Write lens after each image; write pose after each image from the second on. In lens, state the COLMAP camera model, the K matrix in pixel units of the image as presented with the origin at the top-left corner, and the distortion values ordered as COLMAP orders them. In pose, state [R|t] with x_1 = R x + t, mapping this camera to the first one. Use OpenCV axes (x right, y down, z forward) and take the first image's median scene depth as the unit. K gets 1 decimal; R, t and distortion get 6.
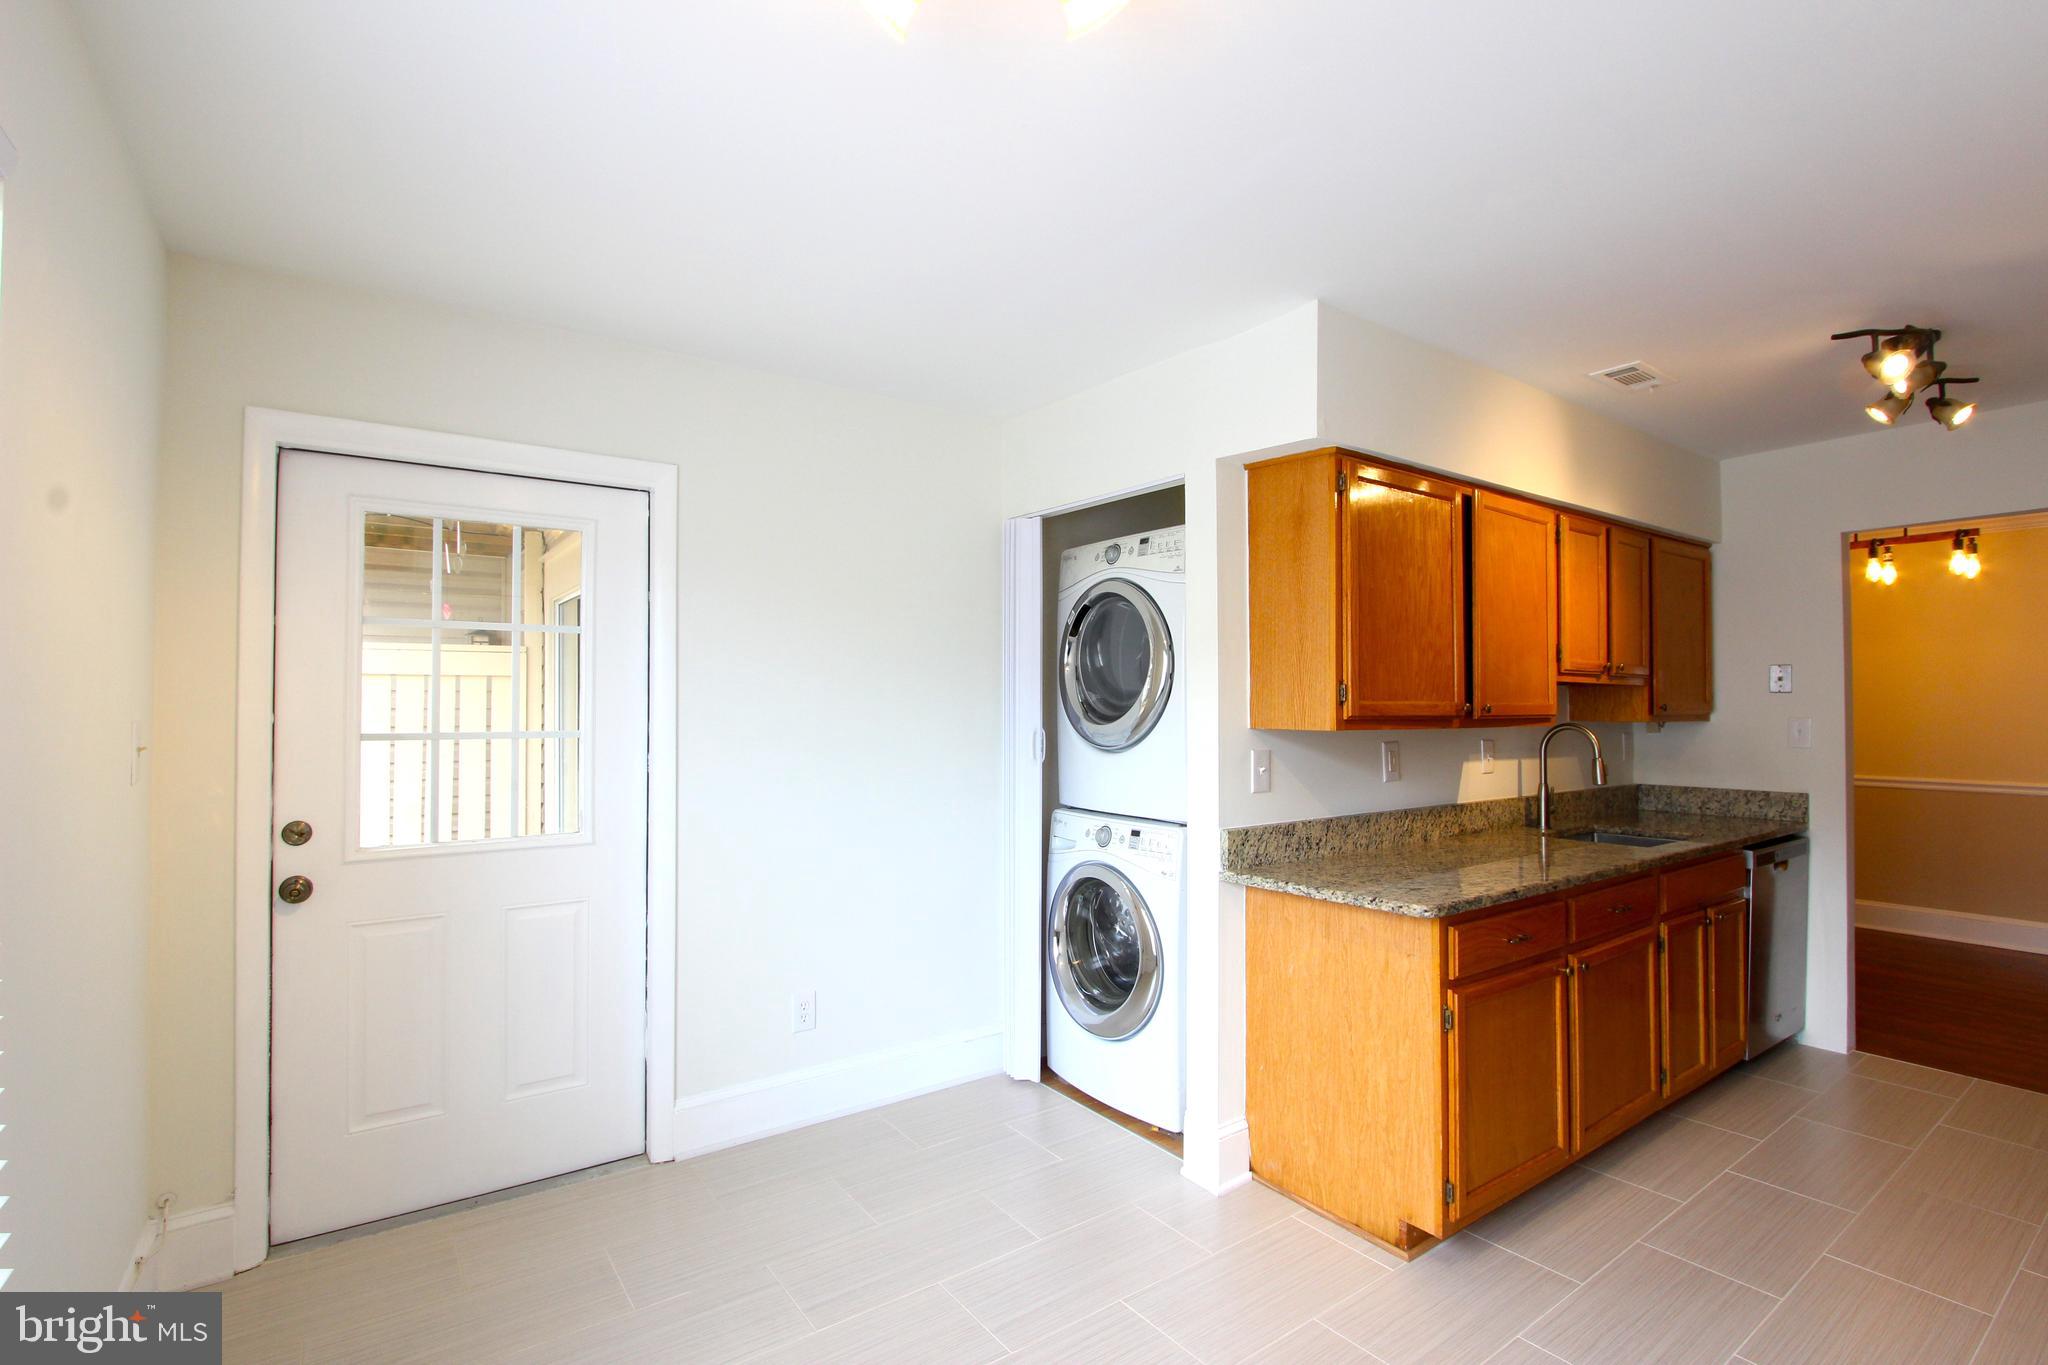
lens RADIAL K [[946.8, 0, 1034.6], [0, 946.8, 686.7], [0, 0, 1]] dist [-0.021056, 0.005372]
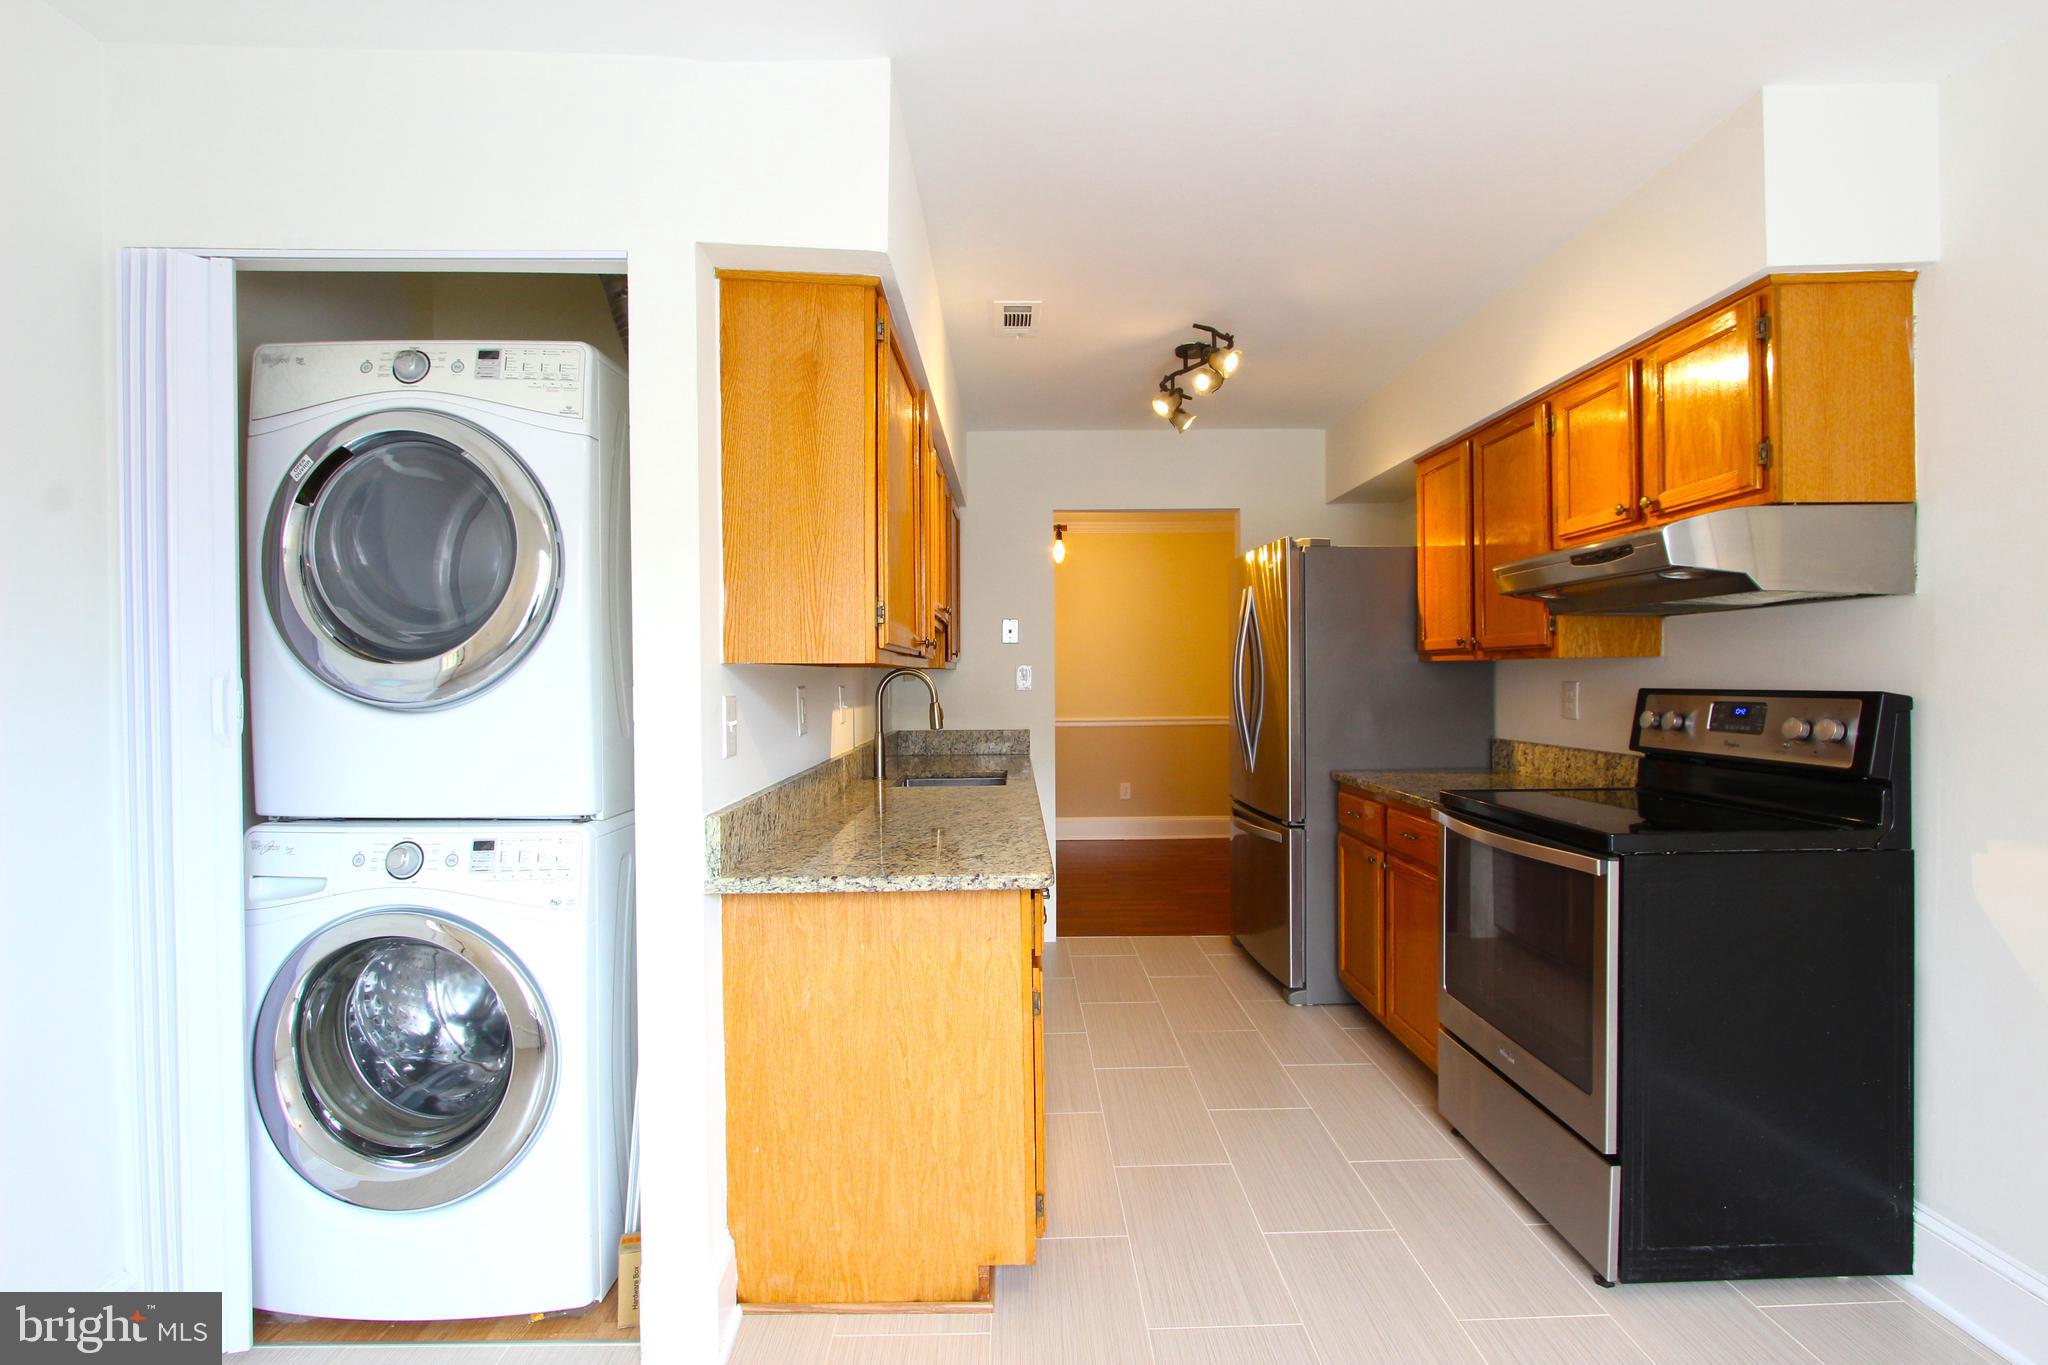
lens RADIAL K [[946.8, 0, 1034.6], [0, 946.8, 686.7], [0, 0, 1]] dist [-0.021056, 0.005372]
pose [[0.569576, -0.014392, 0.821813, -0.205212], [-0.010998, 0.999624, 0.025129, 0.041832], [-0.821865, -0.023351, 0.569203, 0.437662]]
